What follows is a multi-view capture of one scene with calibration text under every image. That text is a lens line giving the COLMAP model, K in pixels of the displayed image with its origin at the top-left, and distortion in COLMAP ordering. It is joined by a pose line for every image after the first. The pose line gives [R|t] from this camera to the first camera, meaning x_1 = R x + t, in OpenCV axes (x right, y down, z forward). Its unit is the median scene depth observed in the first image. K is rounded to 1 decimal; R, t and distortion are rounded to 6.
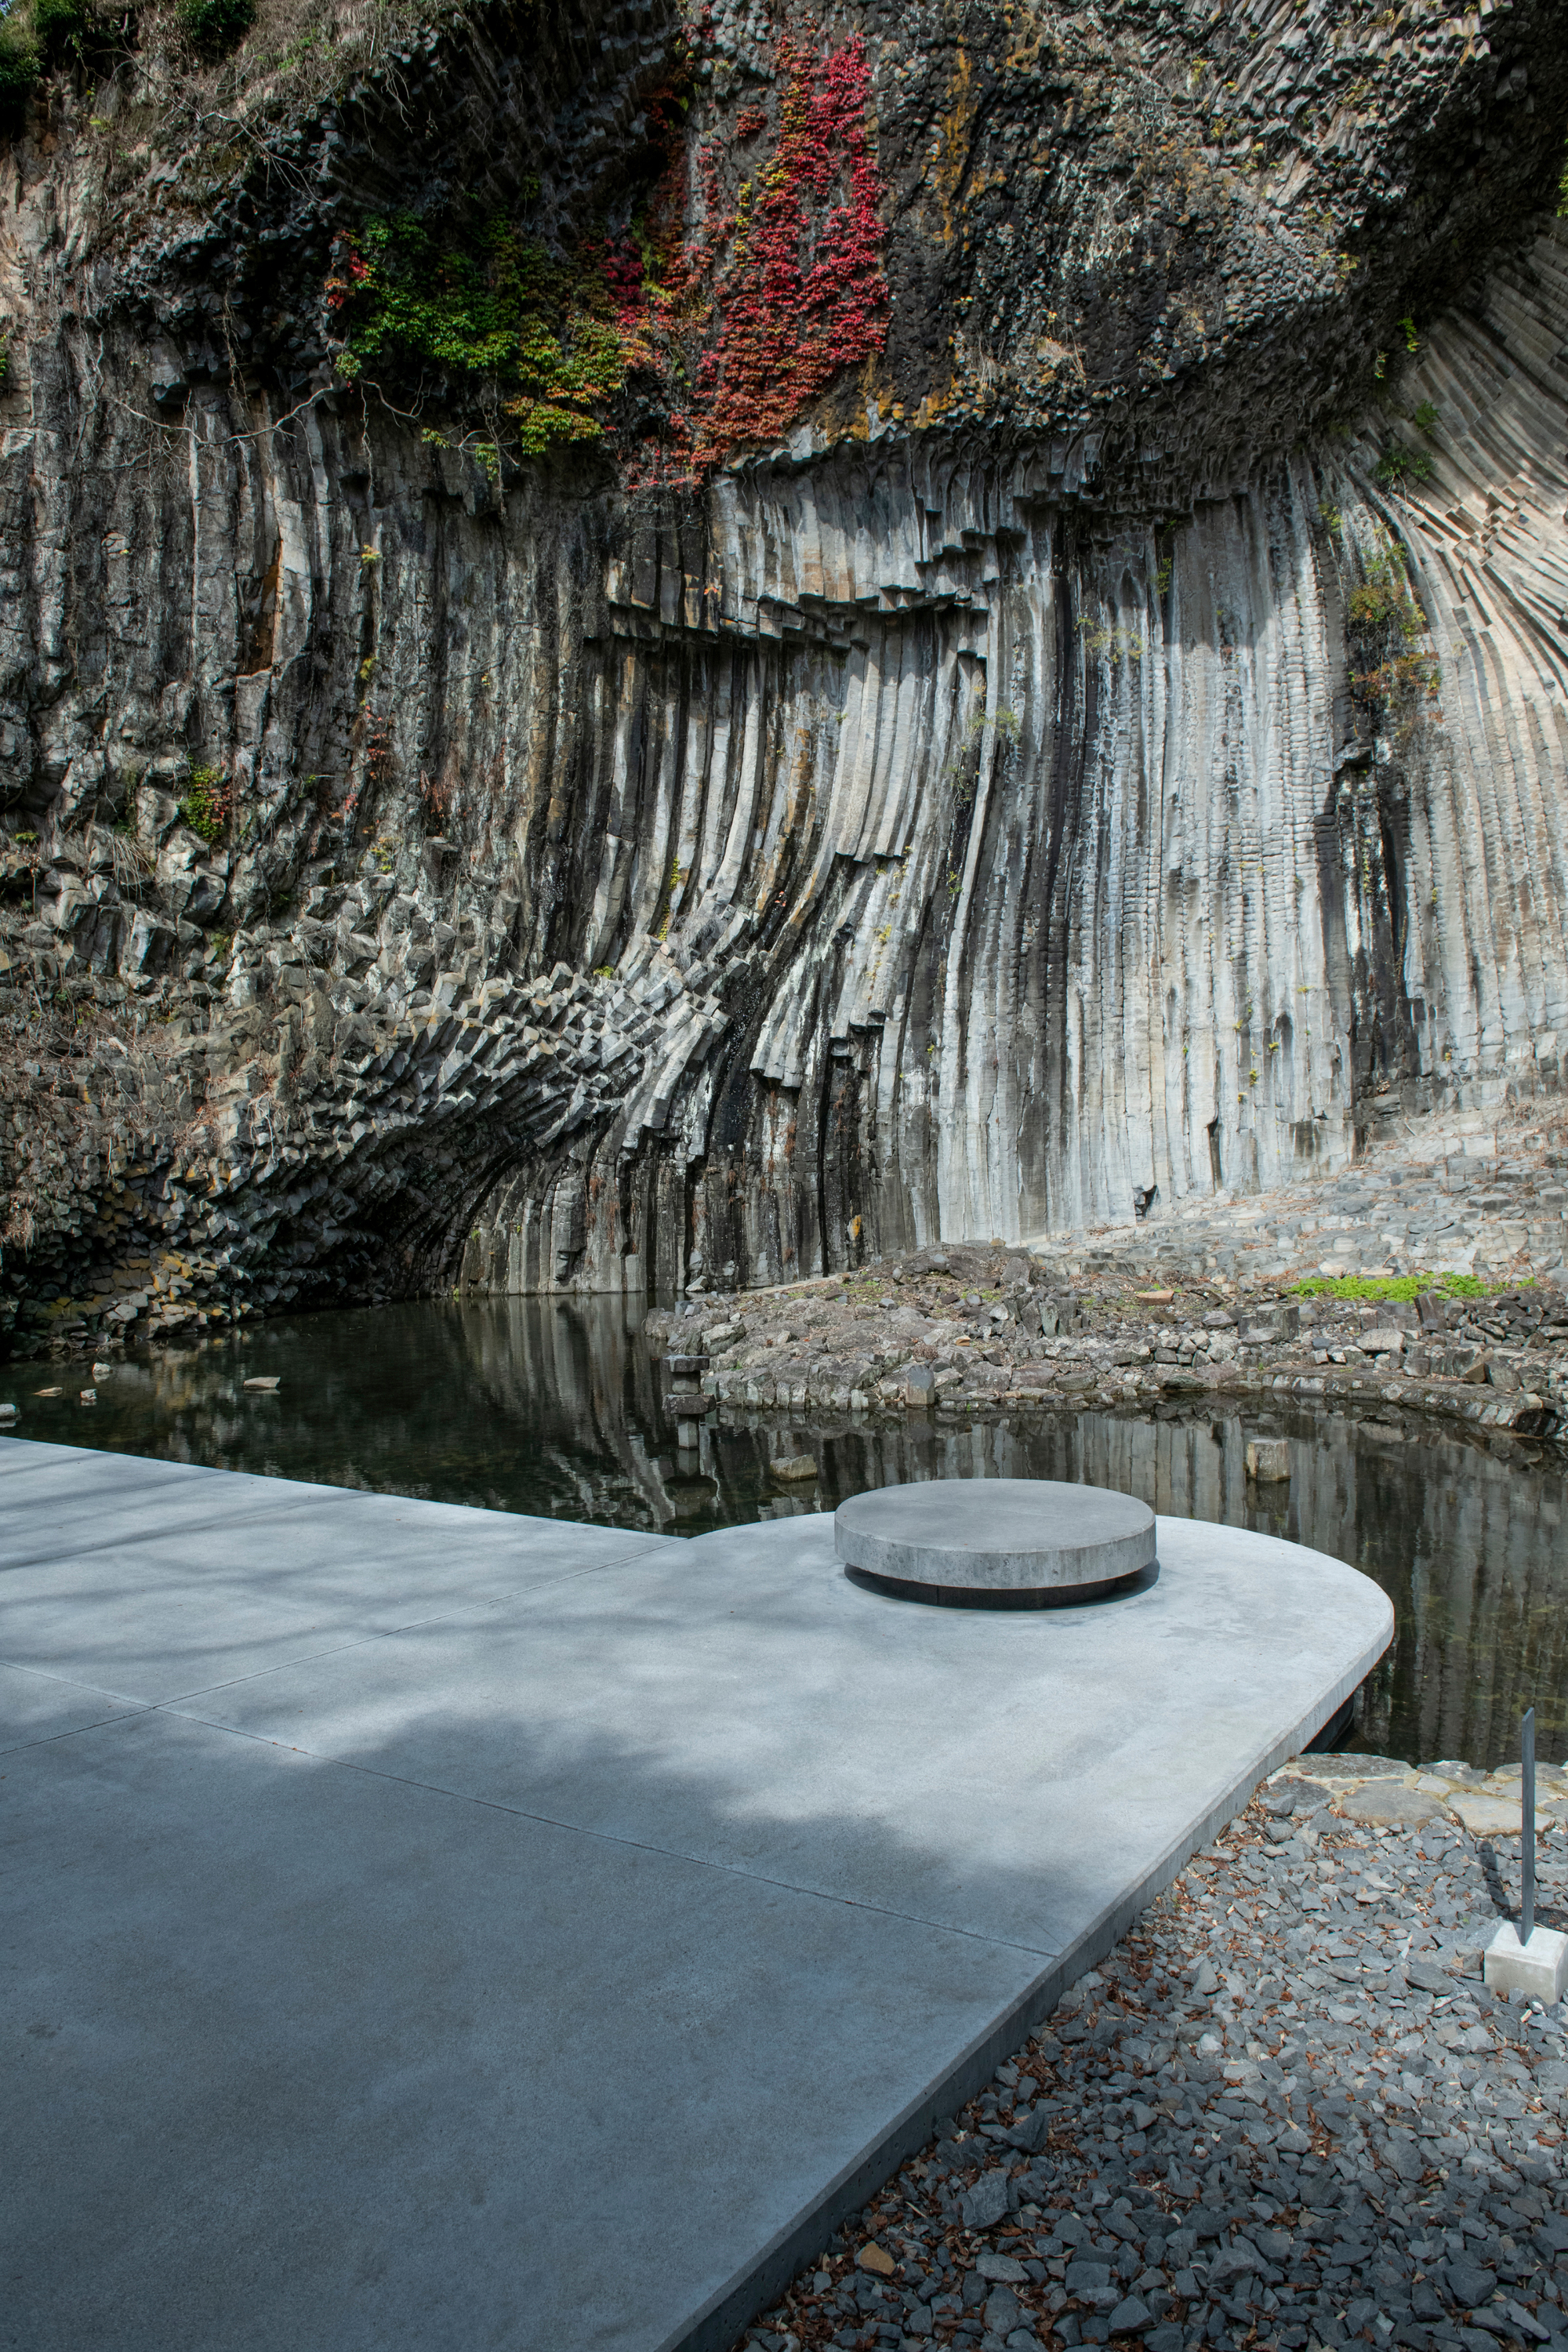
lens RADIAL K [[1634.7, 0, 781.3], [0, 1634.7, 1192.0], [0, 0, 1]] dist [-0.042702, -0.006336]
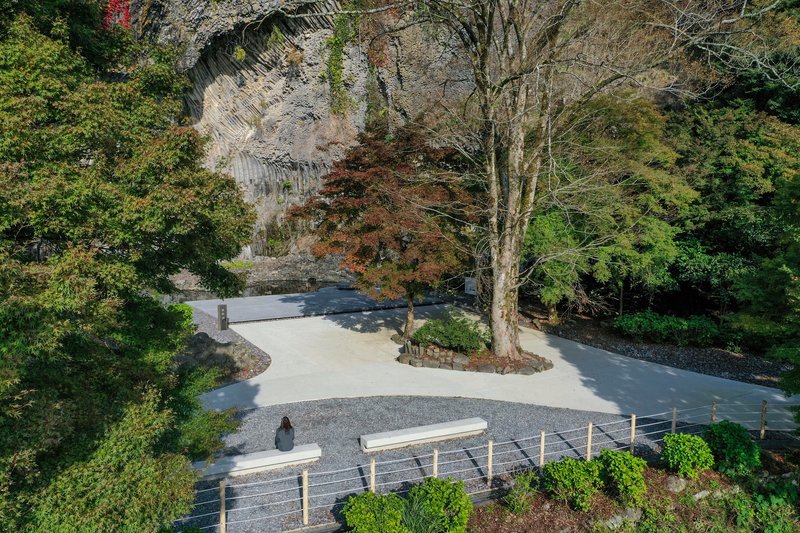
lens RADIAL K [[638.2, 0, 402.3], [0, 638.2, 266.1], [0, 0, 1]] dist [0.011010, -0.004309]
pose [[0.416727, -0.067186, 0.906546, -1.058946], [-0.002704, 0.997169, 0.075145, -0.083774], [-0.909028, -0.033766, 0.415365, -0.334503]]
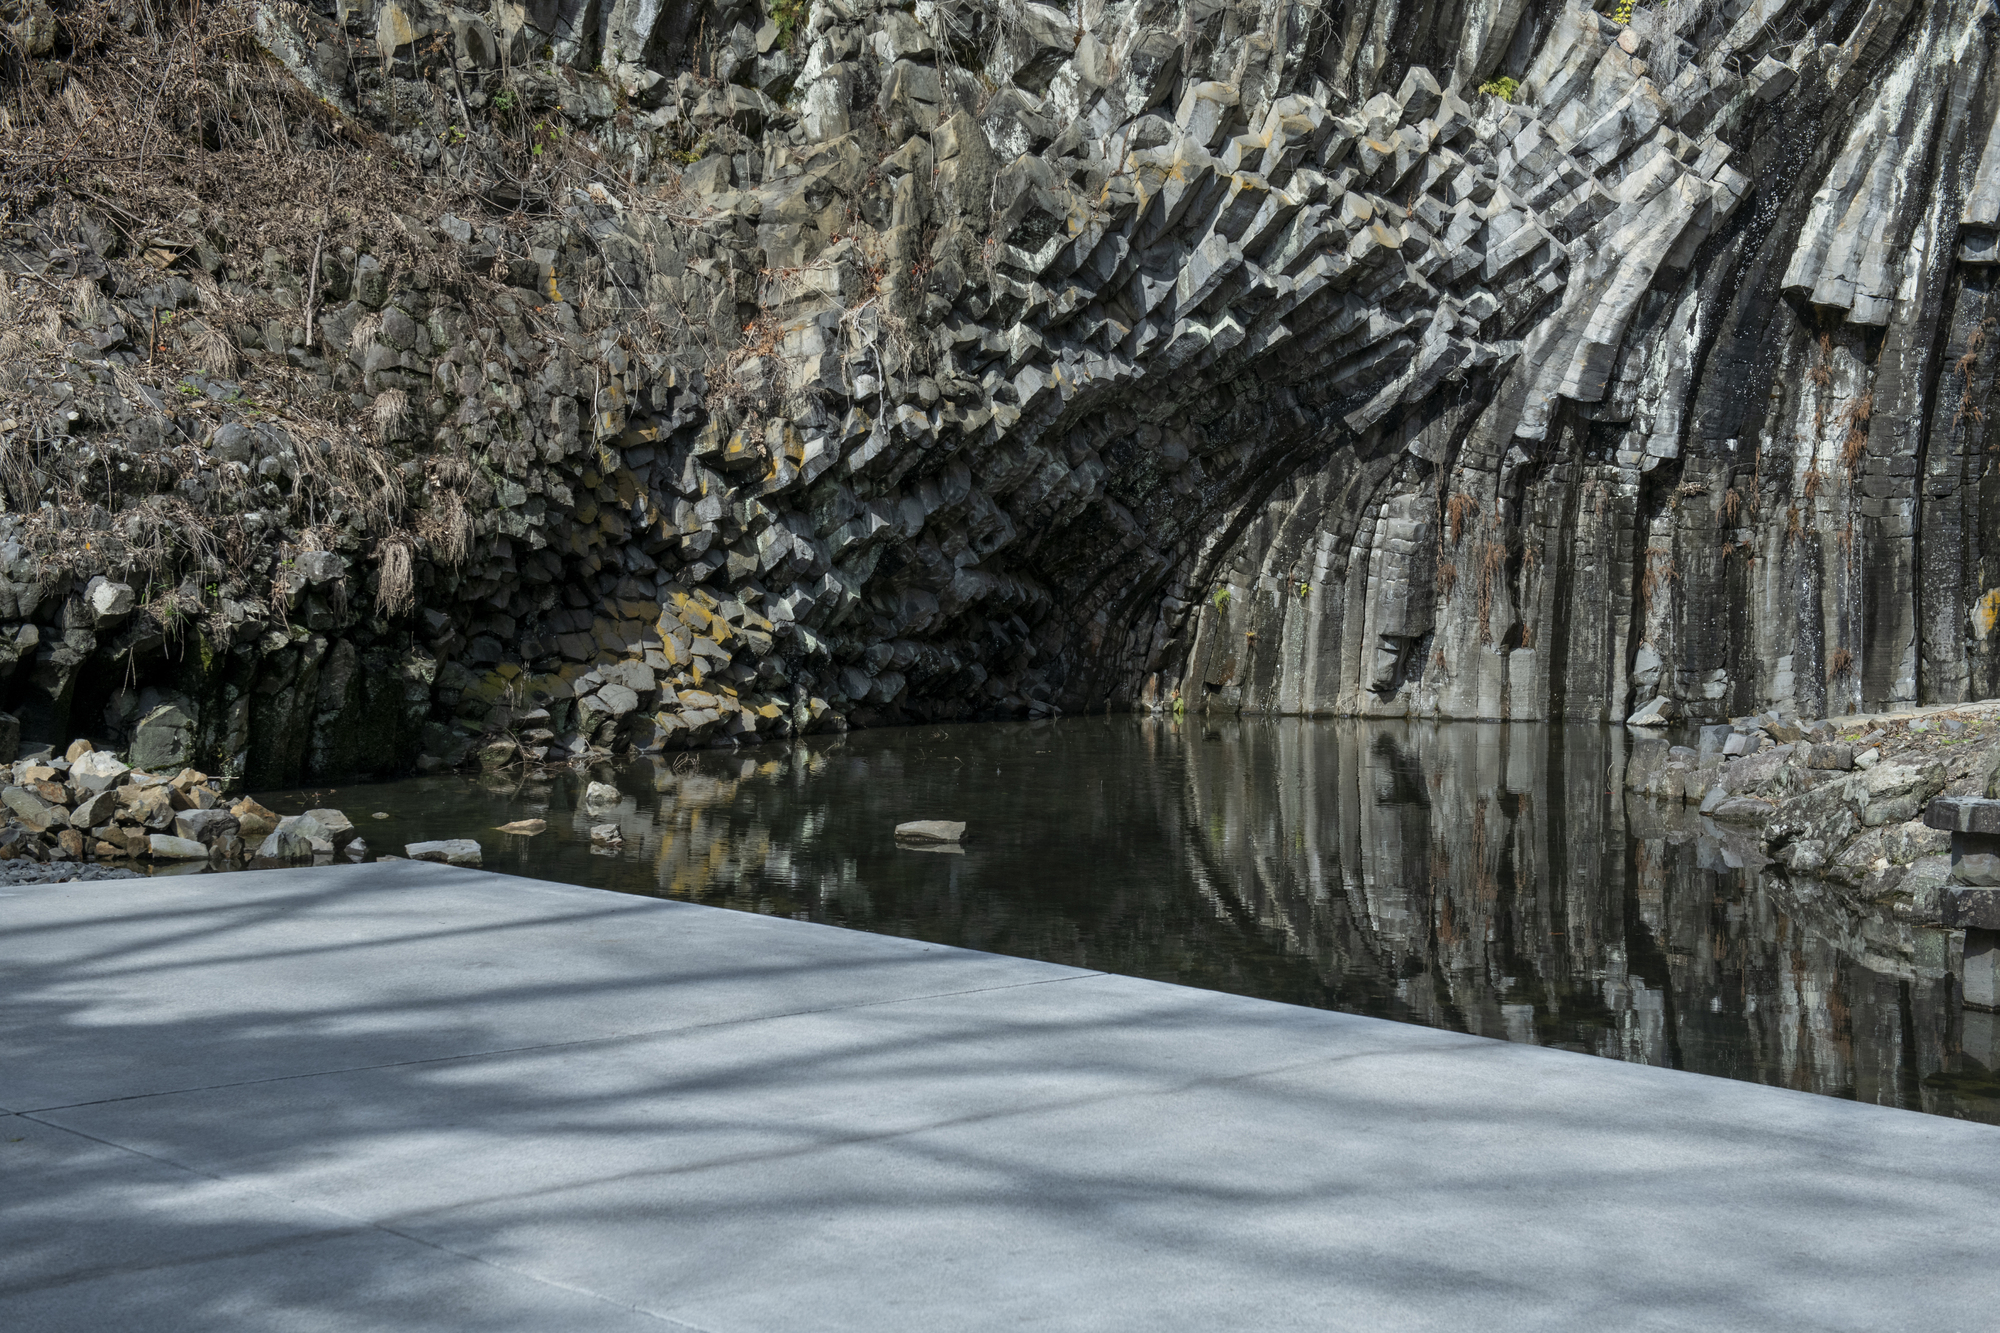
lens RADIAL K [[2869.1, 0, 1011.0], [0, 2869.1, 675.7], [0, 0, 1]] dist [0.142913, 0.000000]
pose [[0.980104, 0.045463, -0.193208, -0.077519], [-0.039482, 0.998618, 0.034696, 0.022912], [0.194519, -0.026377, 0.980544, 0.085710]]
